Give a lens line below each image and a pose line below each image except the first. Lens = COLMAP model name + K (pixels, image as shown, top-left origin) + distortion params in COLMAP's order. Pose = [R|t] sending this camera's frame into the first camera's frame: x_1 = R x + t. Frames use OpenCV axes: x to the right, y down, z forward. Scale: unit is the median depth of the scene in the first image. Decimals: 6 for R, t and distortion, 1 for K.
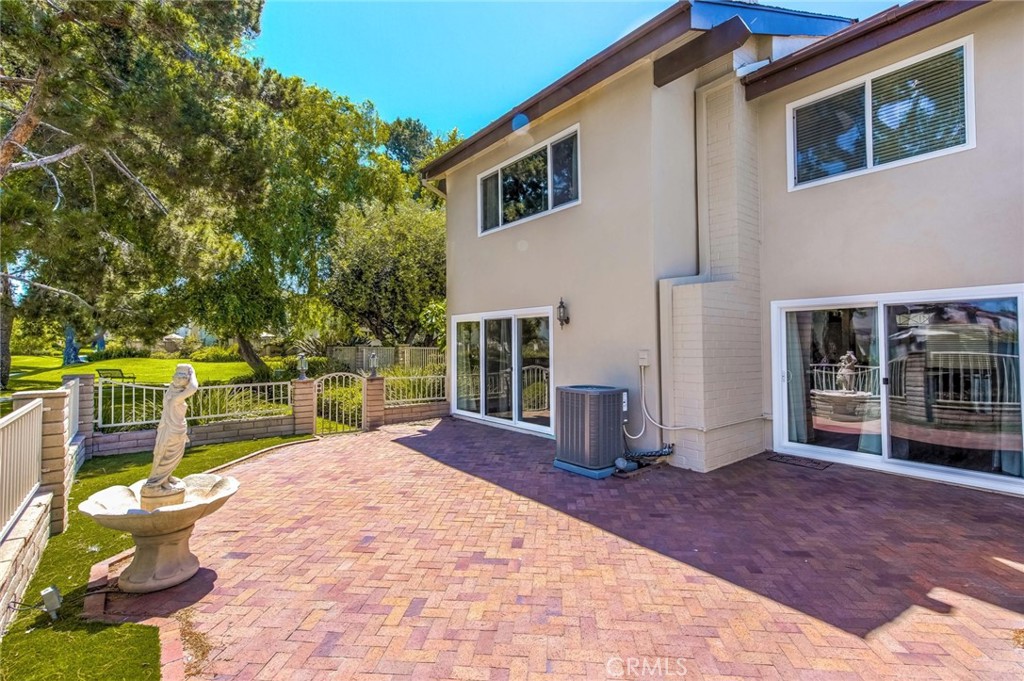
lens RADIAL K [[454.6, 0, 533.4], [0, 454.6, 340.5], [0, 0, 1]] dist [0.003859, -0.000817]
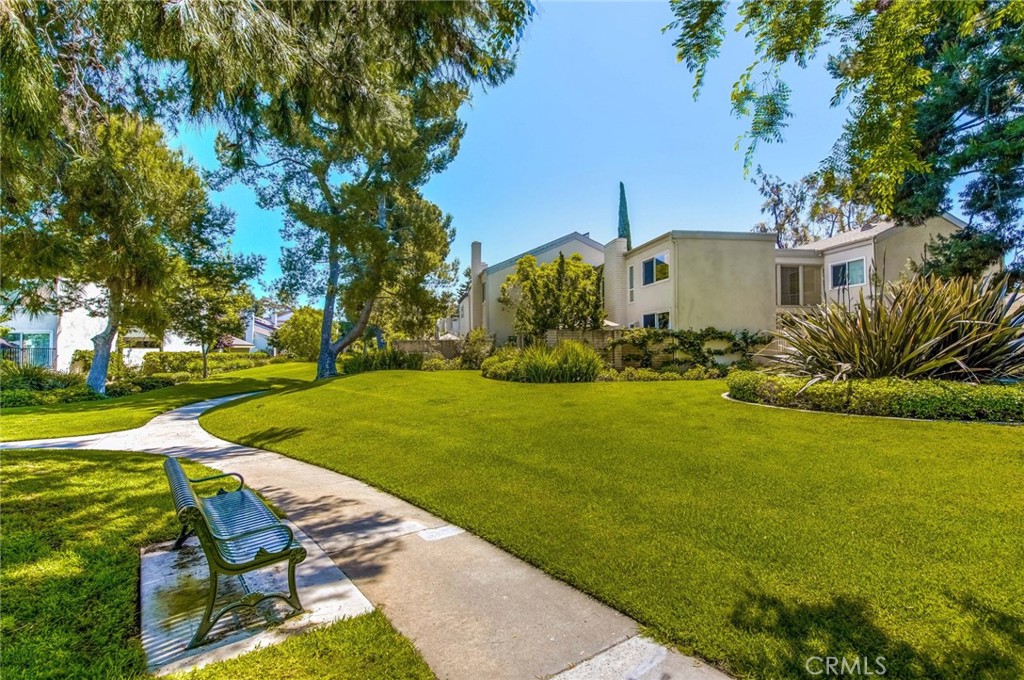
lens RADIAL K [[476.4, 0, 514.9], [0, 476.4, 343.0], [0, 0, 1]] dist [0.014165, 0.000688]
pose [[0.868093, -0.015749, -0.496152, -1.852740], [0.015408, 0.999870, -0.004779, 0.045879], [0.496163, -0.003496, 0.868223, 2.256556]]
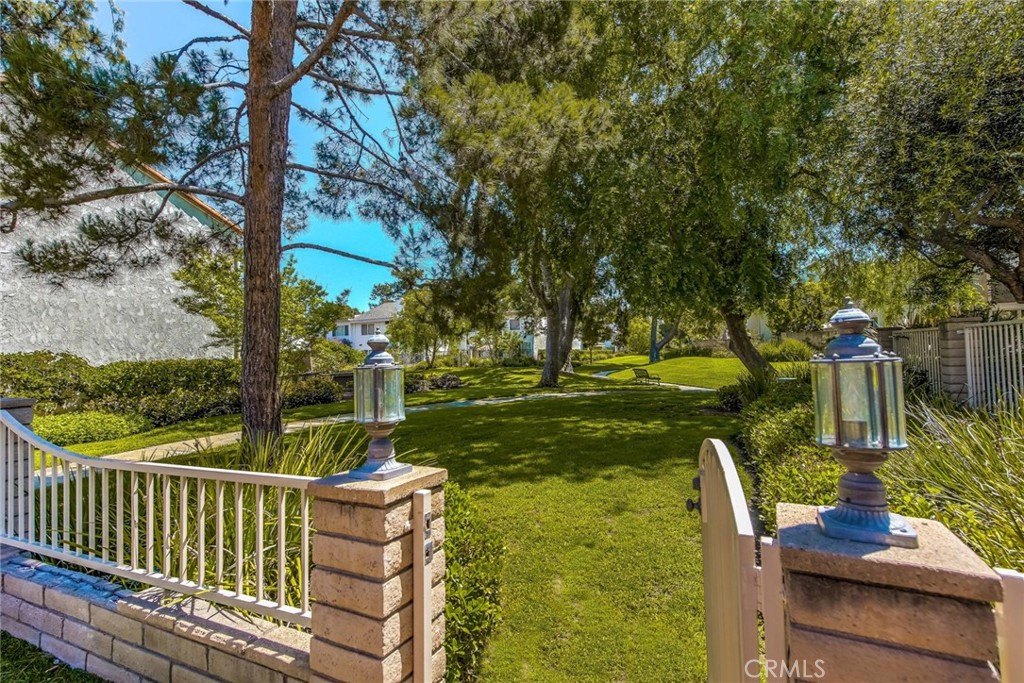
lens RADIAL K [[476.4, 0, 512.8], [0, 476.4, 334.9], [0, 0, 1]] dist [0.014165, 0.000688]
pose [[0.390888, -0.044077, -0.919382, -0.285609], [0.038643, 0.998758, -0.031453, 0.033011], [0.919627, -0.023233, 0.392105, 0.909070]]
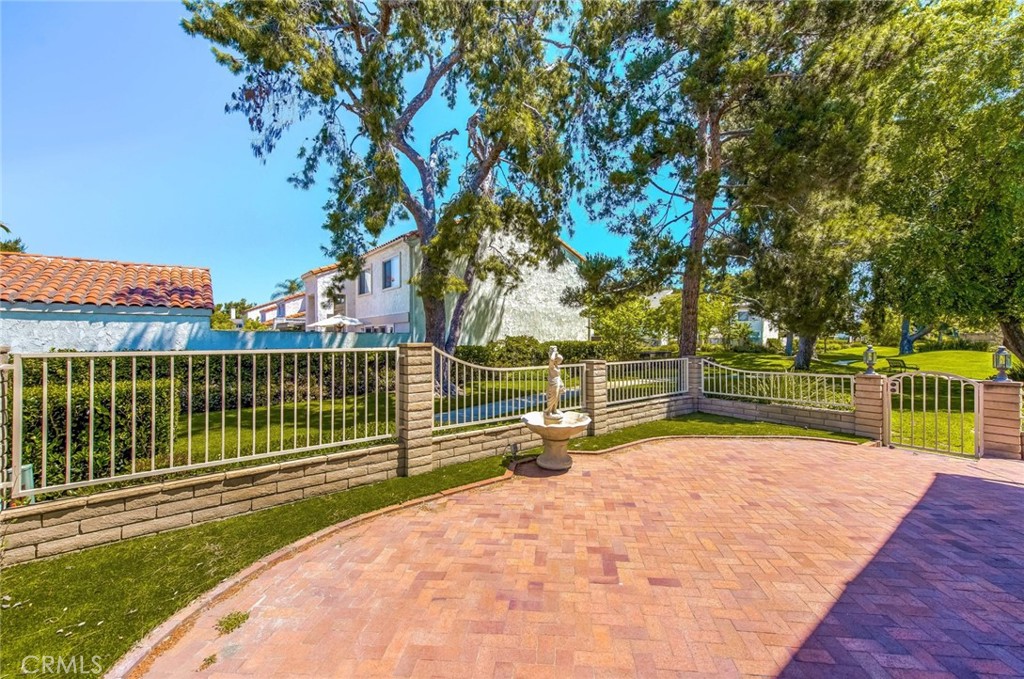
lens RADIAL K [[415.9, 0, 517.9], [0, 415.9, 346.0], [0, 0, 1]] dist [0.019883, 0.000284]
pose [[-0.040686, 0.015945, -0.999045, 0.298639], [0.013339, 0.999792, 0.015414, 0.008774], [0.999083, -0.012699, -0.040890, 0.335890]]
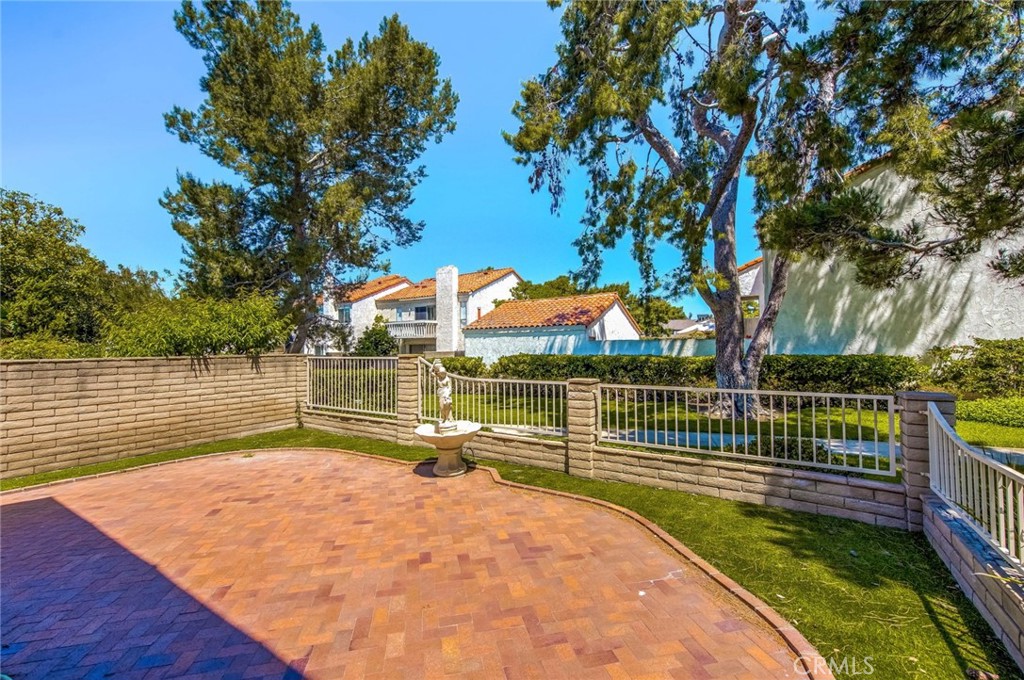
lens RADIAL K [[426.9, 0, 518.4], [0, 426.9, 347.8], [0, 0, 1]] dist [0.004728, 0.000150]
pose [[-0.959696, 0.008129, -0.280921, -0.215826], [0.010080, 0.999934, -0.005499, 0.006809], [0.280858, -0.008109, -0.959715, 1.005959]]
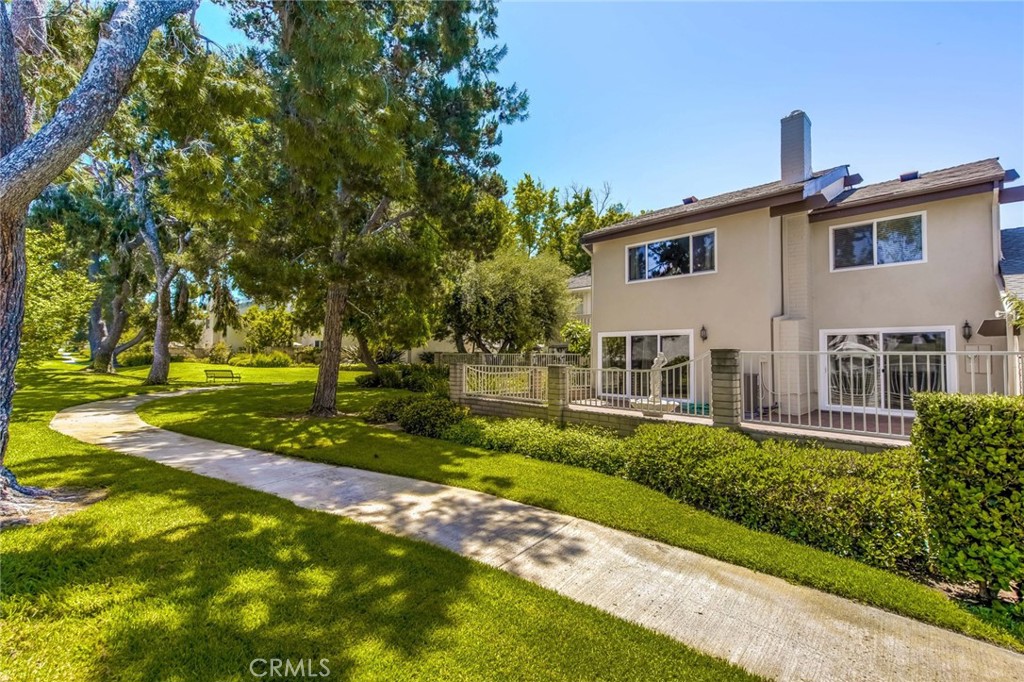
lens RADIAL K [[454.6, 0, 514.2], [0, 454.6, 350.6], [0, 0, 1]] dist [0.003859, -0.000817]
pose [[0.996587, 0.015351, 0.081108, -0.668146], [-0.014708, 0.999856, -0.008514, 0.027031], [-0.081227, 0.007292, 0.996669, -0.582776]]
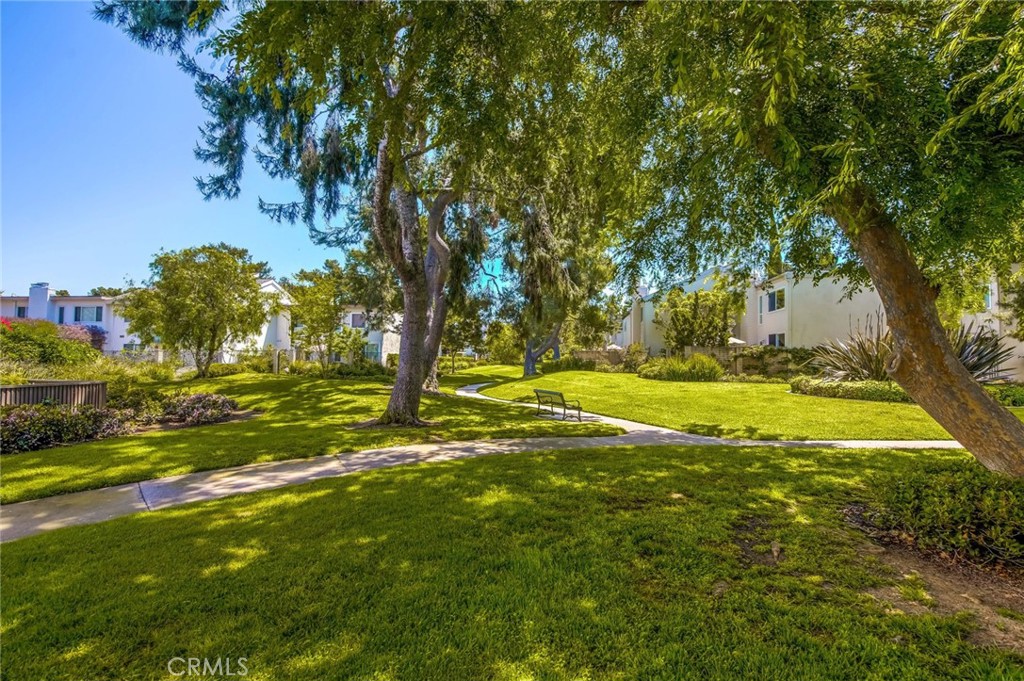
lens RADIAL K [[476.4, 0, 507.1], [0, 476.4, 333.8], [0, 0, 1]] dist [0.014165, 0.000688]
pose [[0.642236, -0.029543, -0.765937, -1.186343], [-0.004102, 0.999110, -0.041976, 0.034727], [0.766496, 0.030100, 0.641544, 1.360466]]
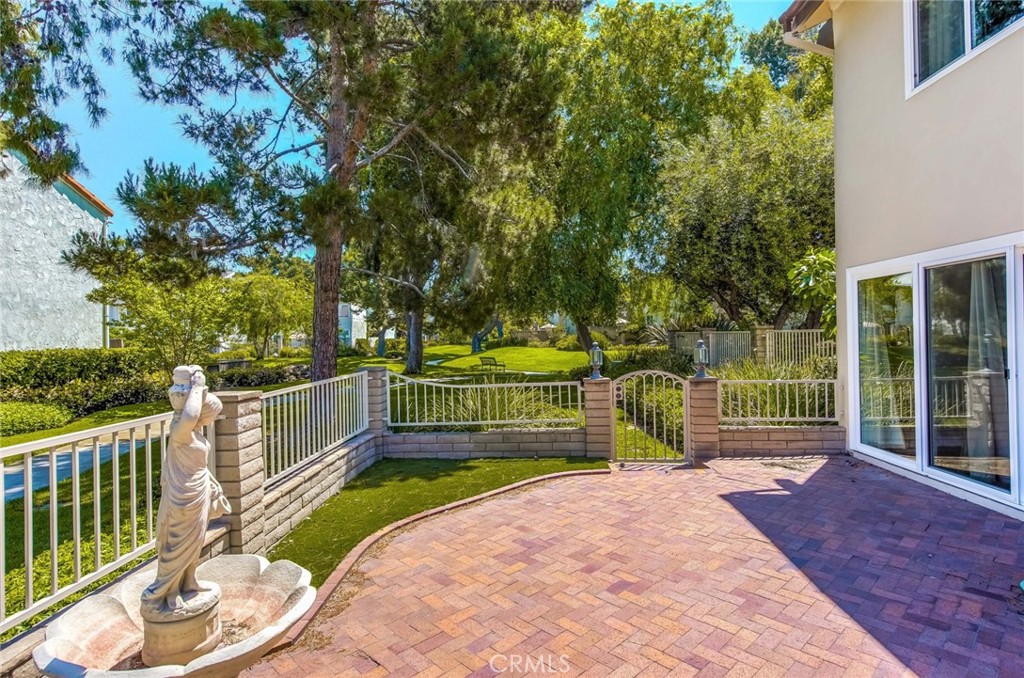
lens RADIAL K [[533.5, 0, 512.4], [0, 533.5, 342.7], [0, 0, 1]] dist [0.009088, 0.001114]
pose [[0.726649, -0.006524, -0.686978, -0.035795], [0.029002, 0.999355, 0.021186, 0.008223], [0.686397, -0.035319, 0.726369, 0.296157]]
